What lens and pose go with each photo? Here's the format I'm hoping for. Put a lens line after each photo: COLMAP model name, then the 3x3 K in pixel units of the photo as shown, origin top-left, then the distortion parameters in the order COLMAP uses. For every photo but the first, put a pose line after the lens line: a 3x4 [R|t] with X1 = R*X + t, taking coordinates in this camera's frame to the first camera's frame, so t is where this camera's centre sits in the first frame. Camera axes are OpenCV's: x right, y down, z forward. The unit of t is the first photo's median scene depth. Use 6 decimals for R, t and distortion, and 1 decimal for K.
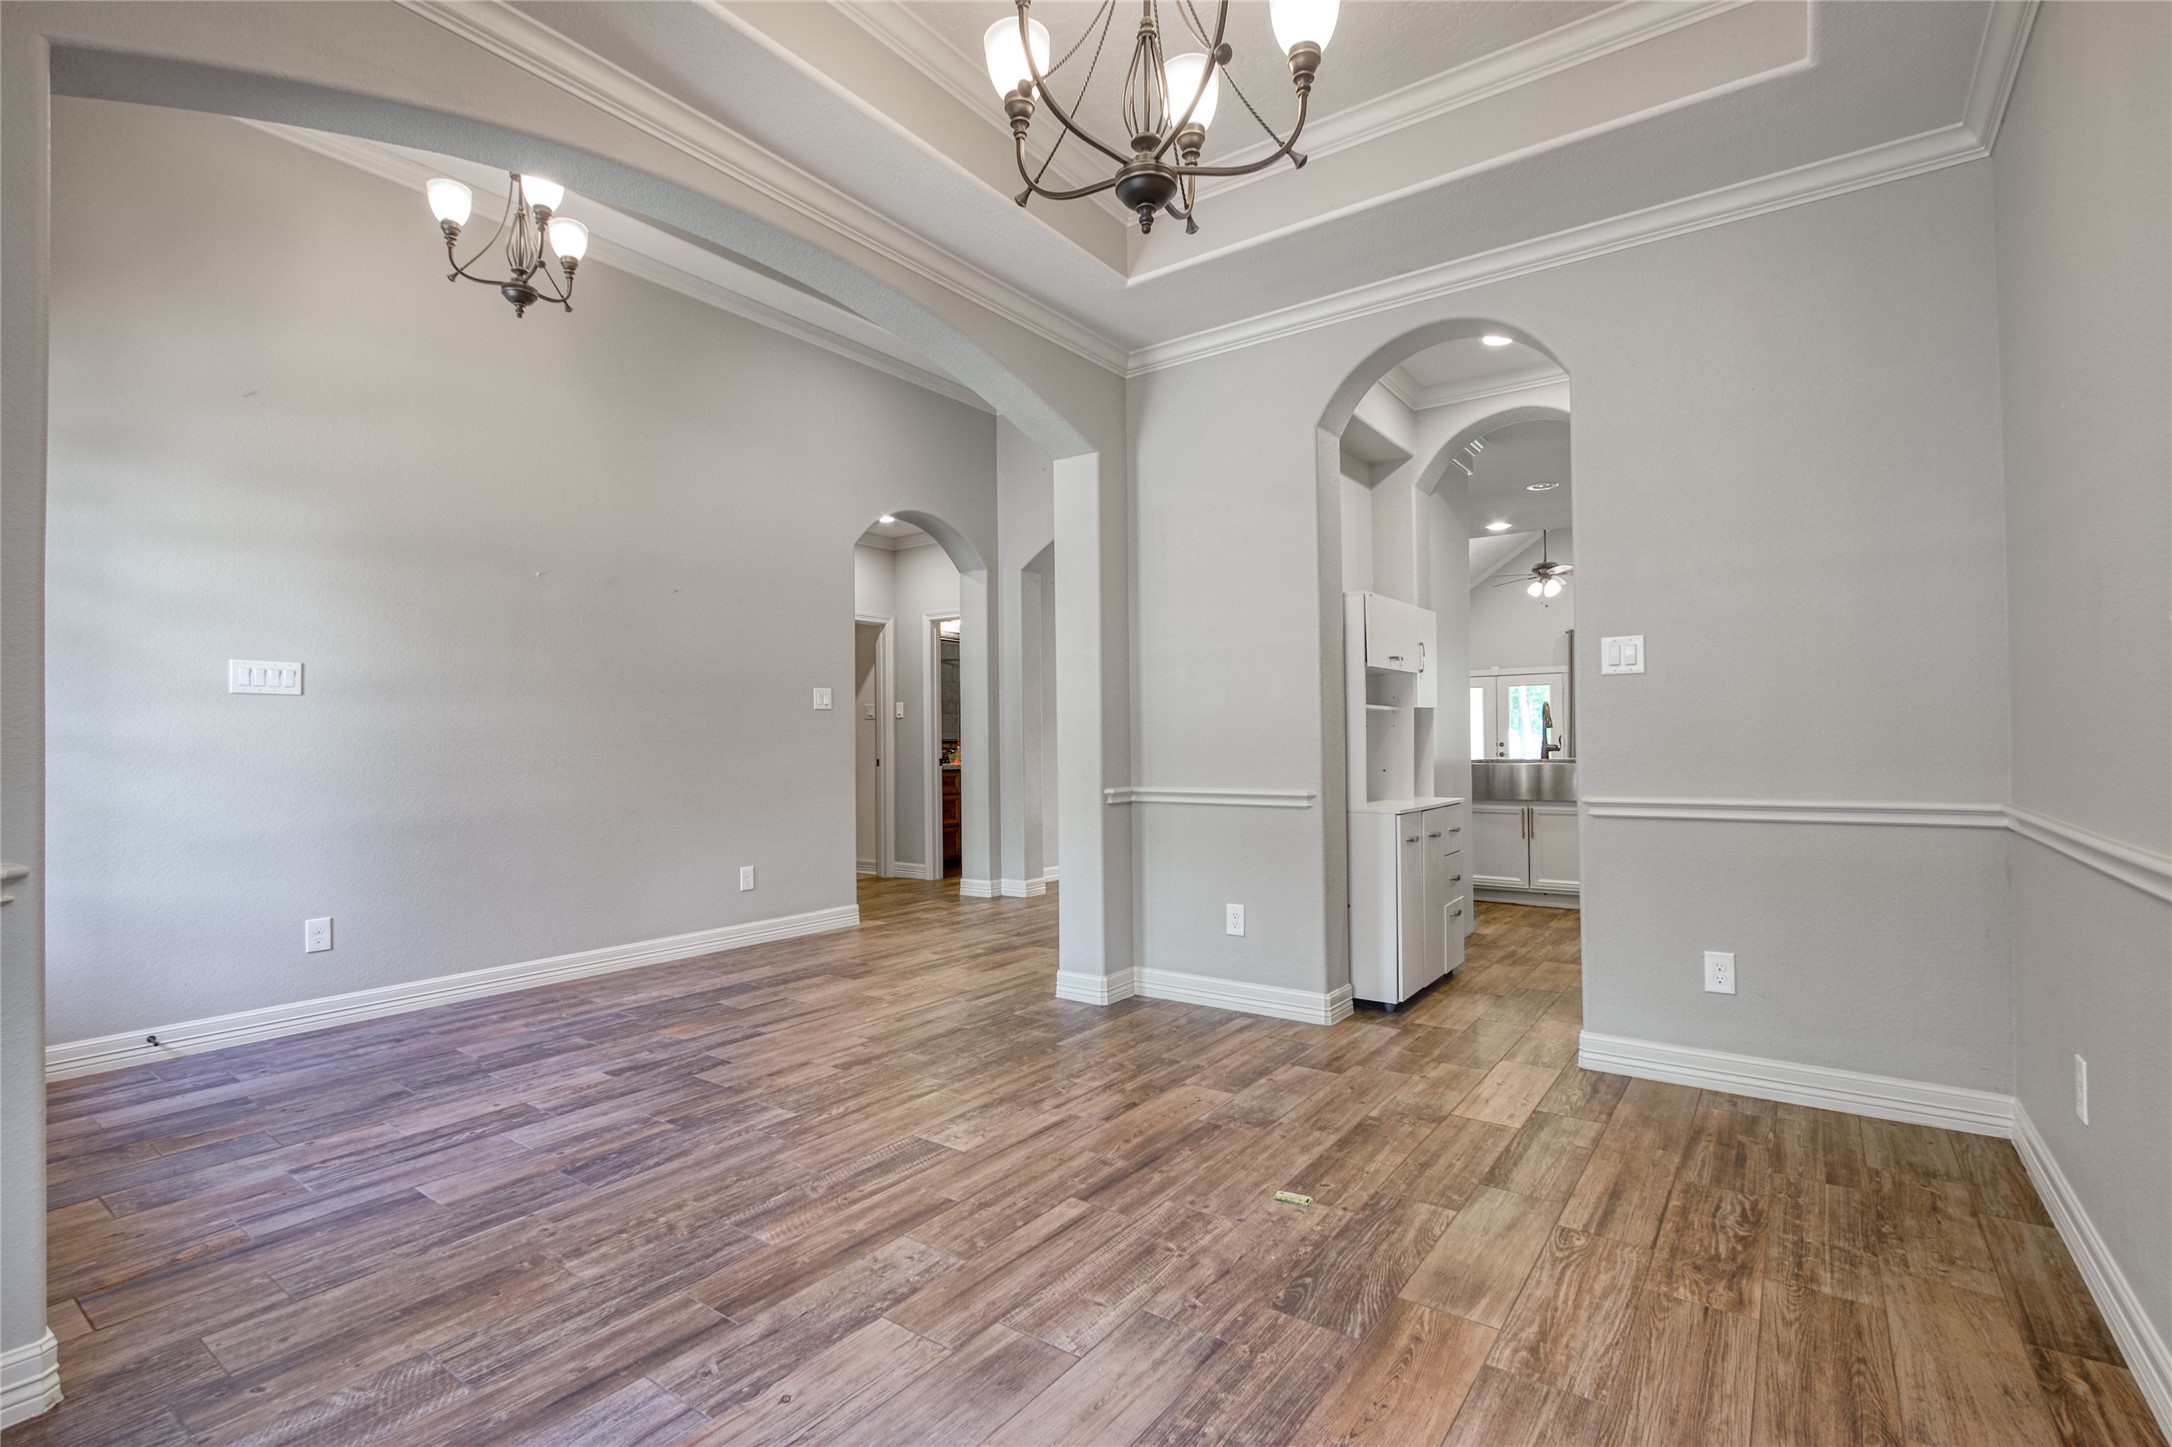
lens RADIAL K [[1007.2, 0, 1069.6], [0, 1007.2, 731.9], [0, 0, 1]] dist [-0.001167, -0.000135]
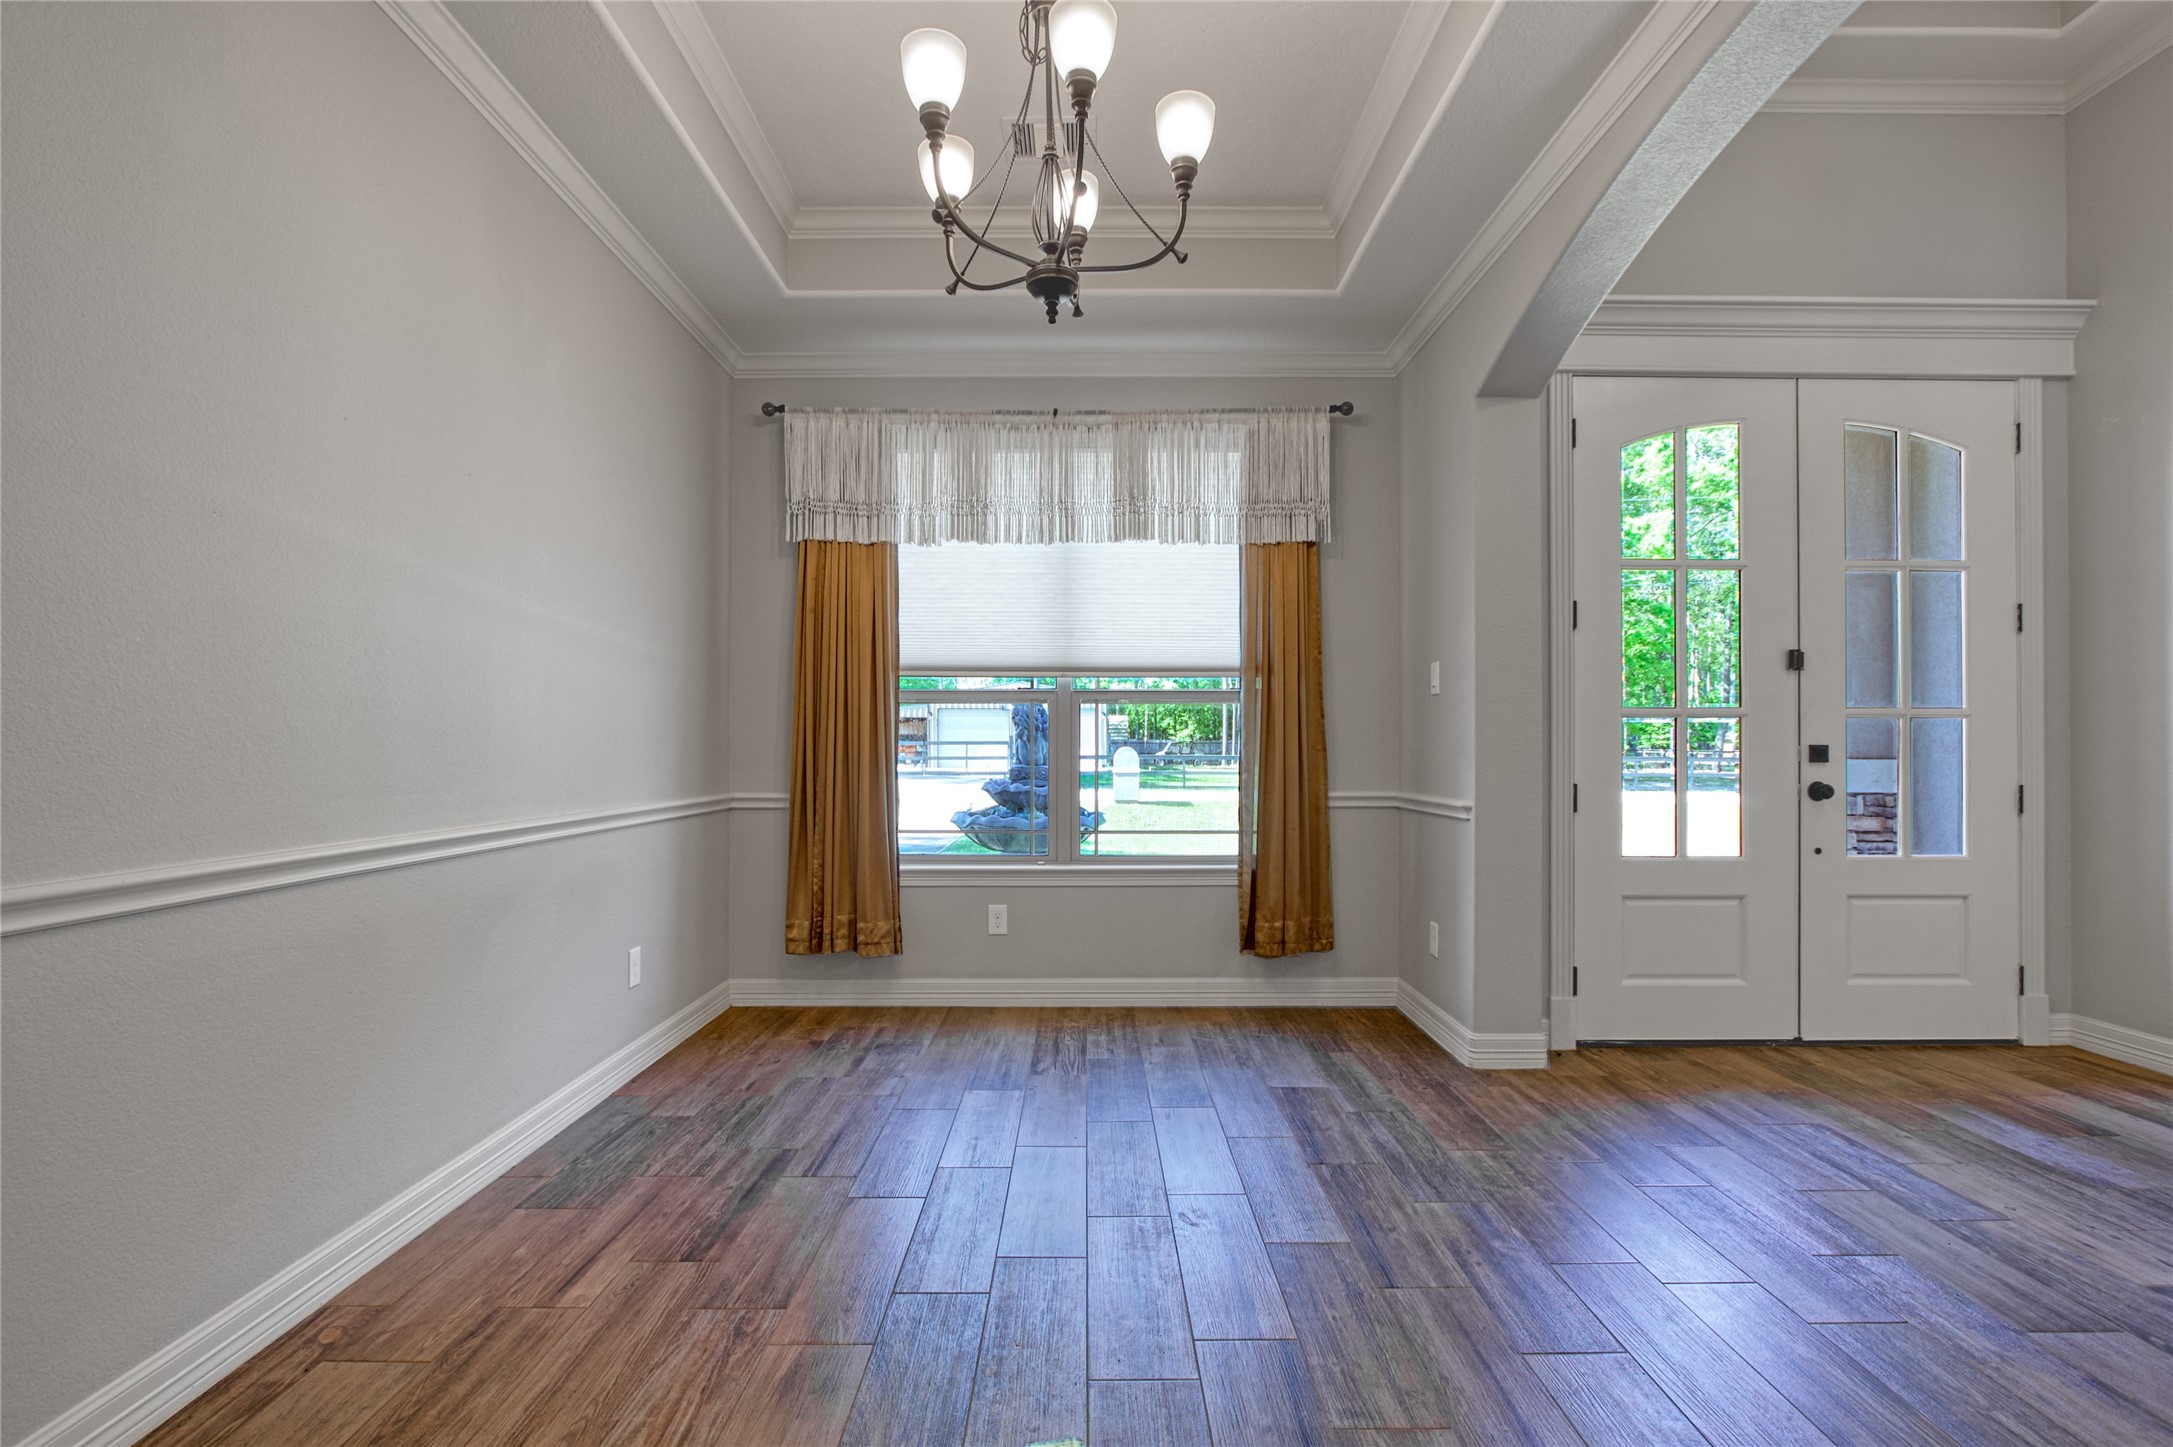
lens RADIAL K [[1007.7, 0, 1070.1], [0, 1007.7, 731.9], [0, 0, 1]] dist [-0.001167, -0.000135]
pose [[-0.807174, -0.002345, -0.590308, 0.719034], [0.011678, 0.999733, -0.019941, 0.018468], [0.590197, -0.022990, -0.806932, 1.845394]]
